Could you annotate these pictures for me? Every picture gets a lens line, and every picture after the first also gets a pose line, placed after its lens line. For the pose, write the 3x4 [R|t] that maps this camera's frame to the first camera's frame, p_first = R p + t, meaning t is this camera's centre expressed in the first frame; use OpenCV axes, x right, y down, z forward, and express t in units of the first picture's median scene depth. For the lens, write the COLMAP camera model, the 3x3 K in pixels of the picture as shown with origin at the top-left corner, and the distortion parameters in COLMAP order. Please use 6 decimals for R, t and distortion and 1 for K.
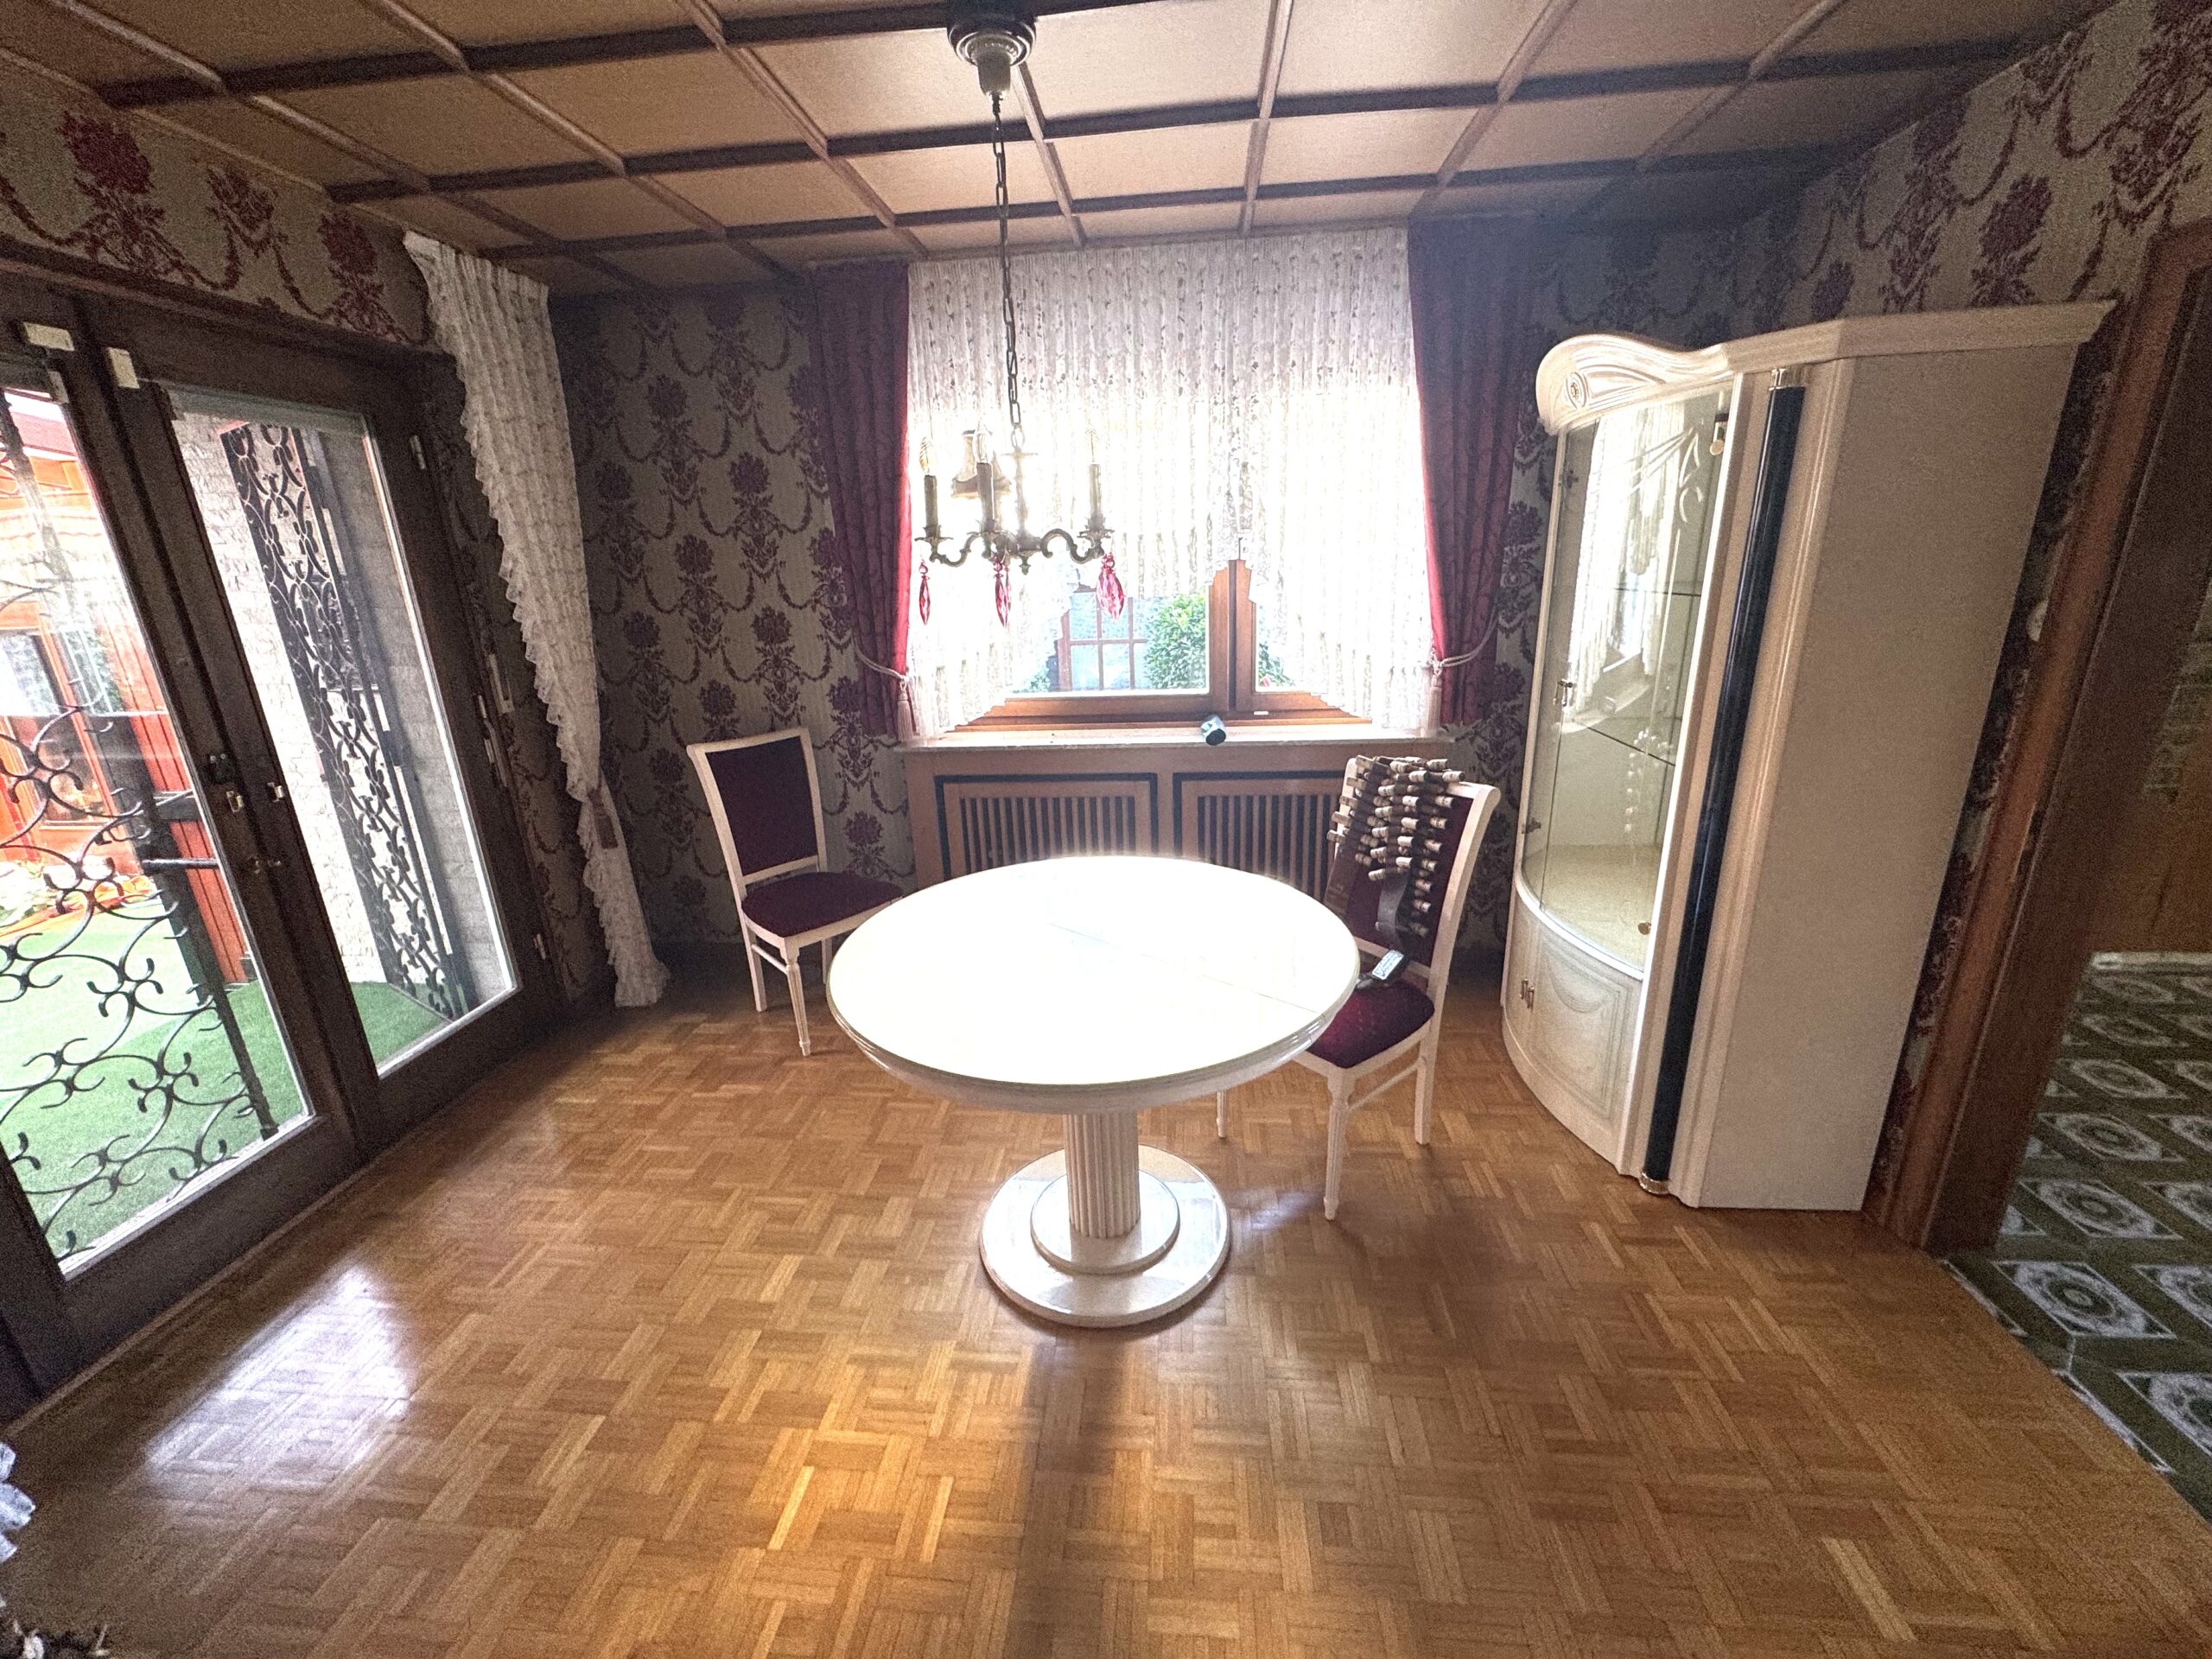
lens RADIAL K [[884.5, 0, 1103.5], [0, 884.5, 832.2], [0, 0, 1]] dist [0.001705, 0.000106]
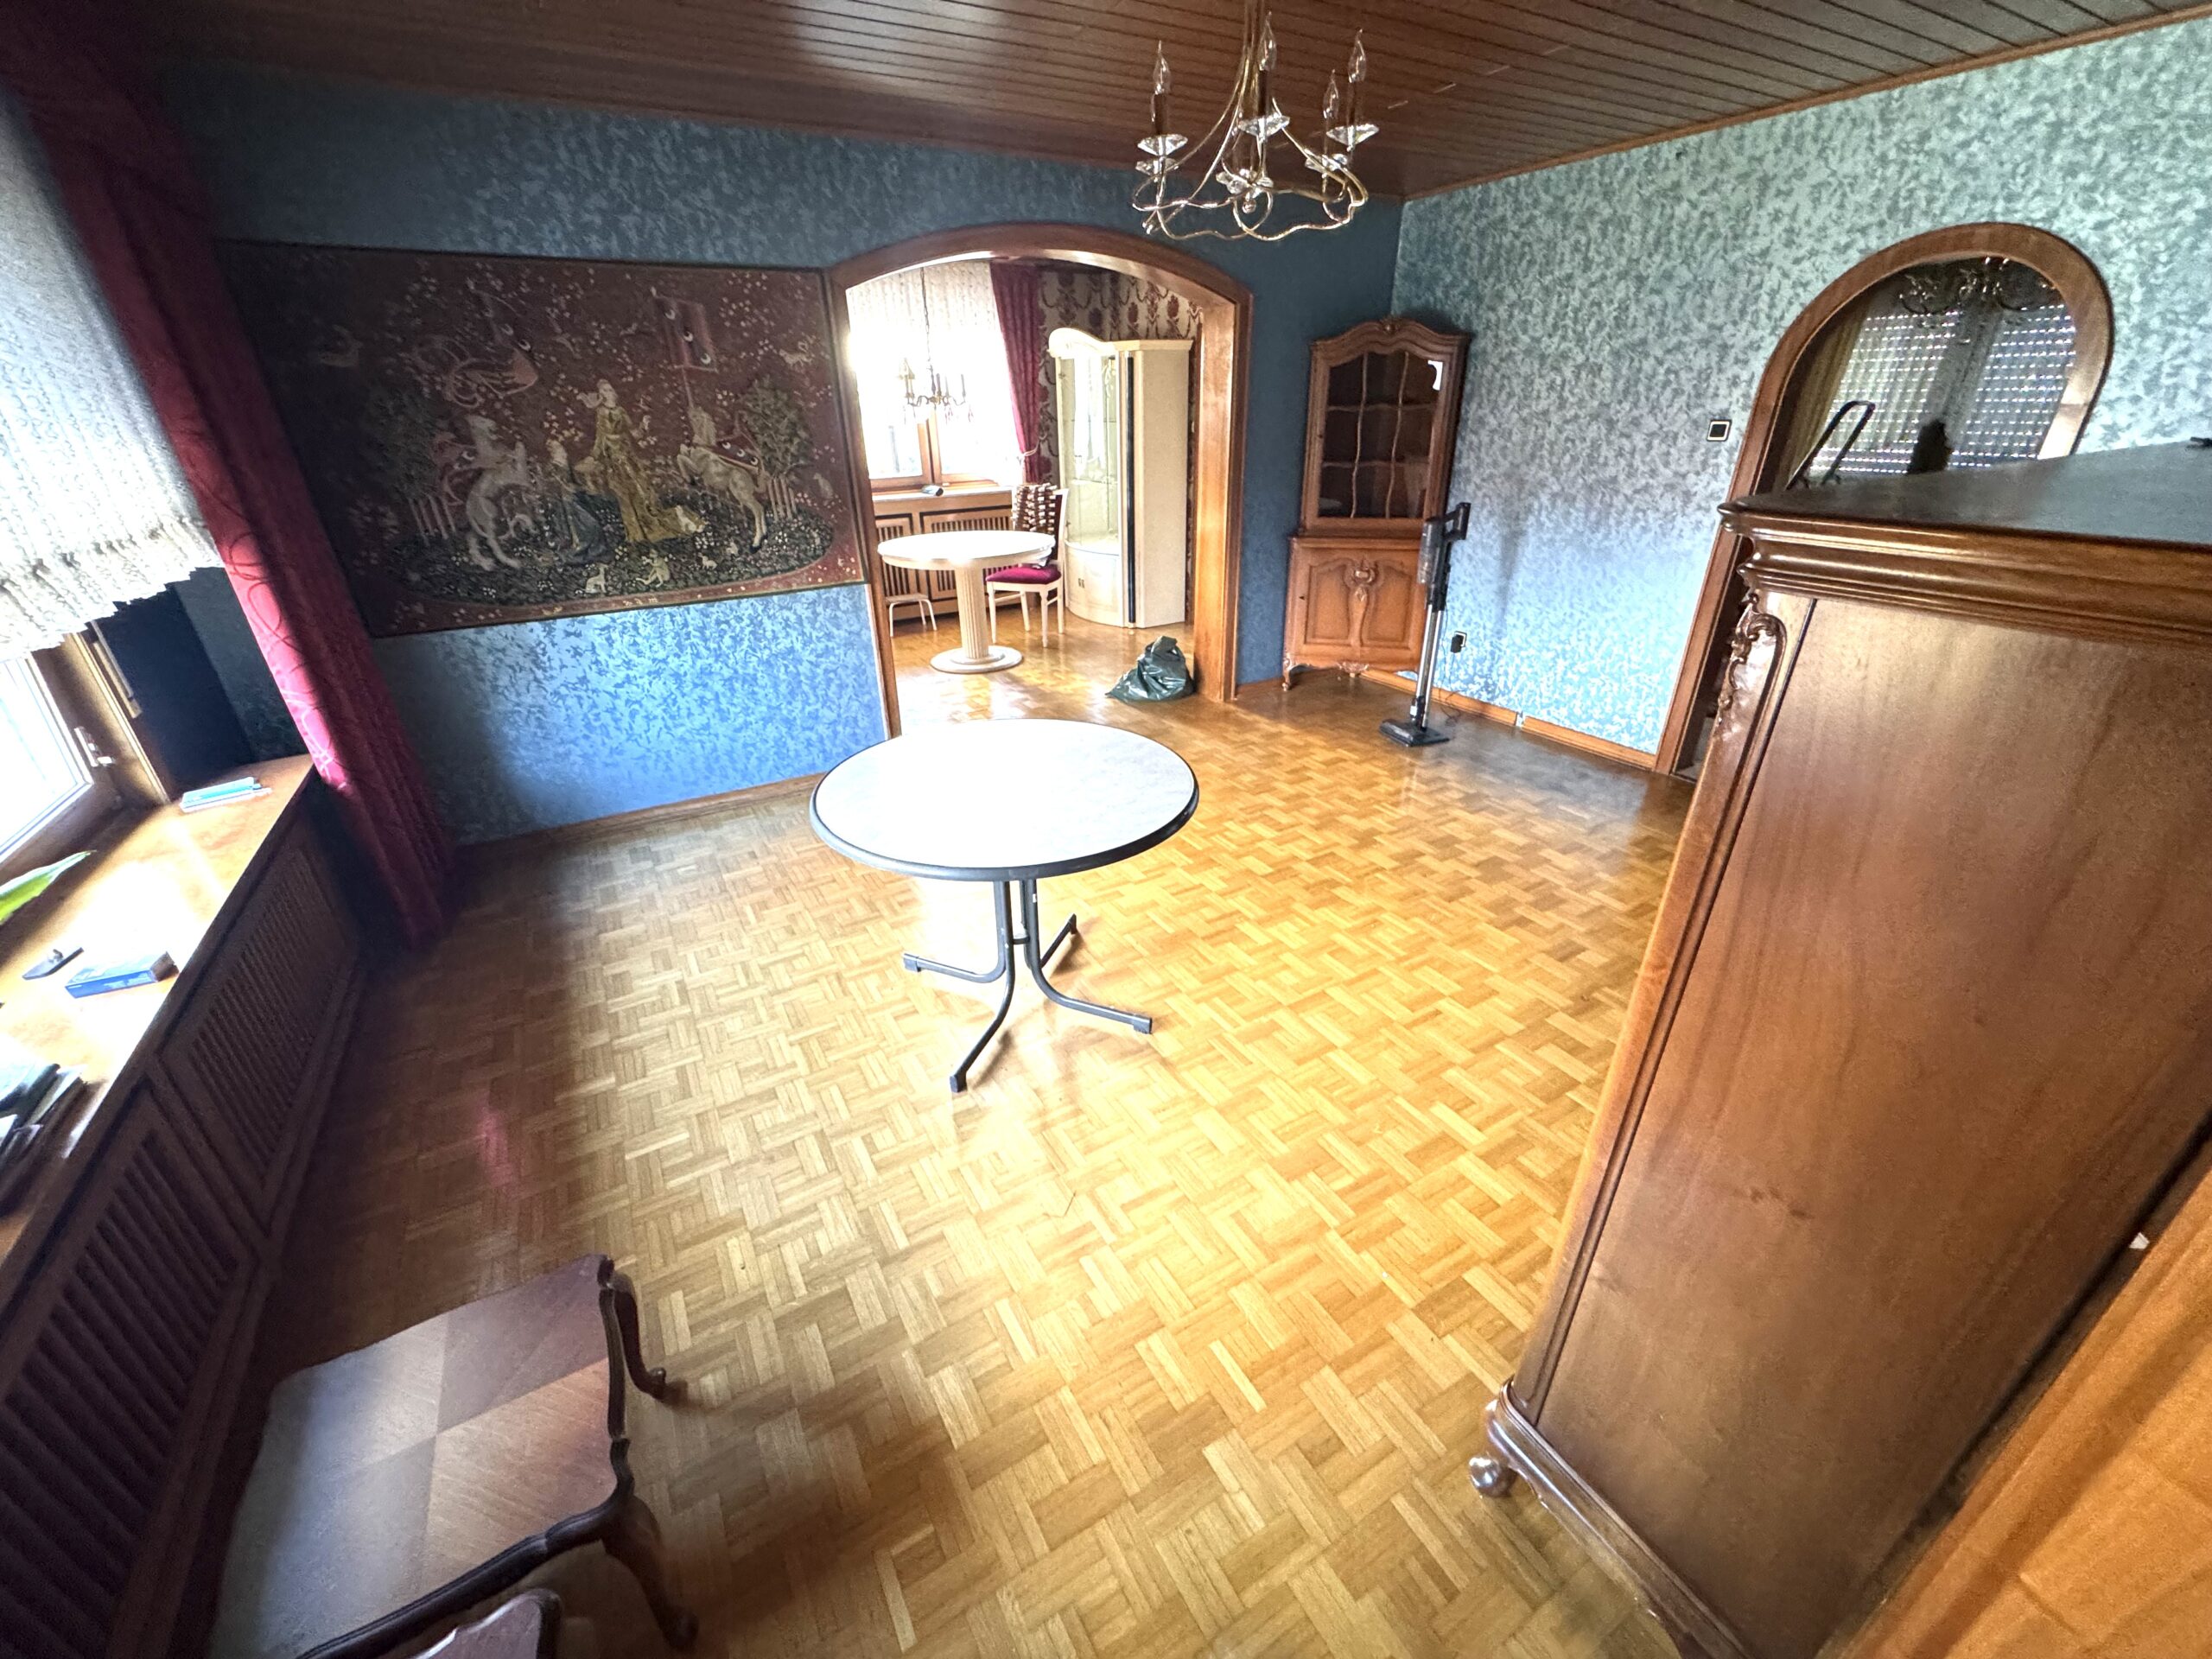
lens RADIAL K [[884.5, 0, 1110.7], [0, 884.5, 830.3], [0, 0, 1]] dist [0.001705, 0.000106]
pose [[0.808742, -0.234847, 0.539244, -1.268090], [0.159317, 0.970021, 0.183516, 0.519225], [-0.566176, -0.062506, 0.821911, -1.533132]]
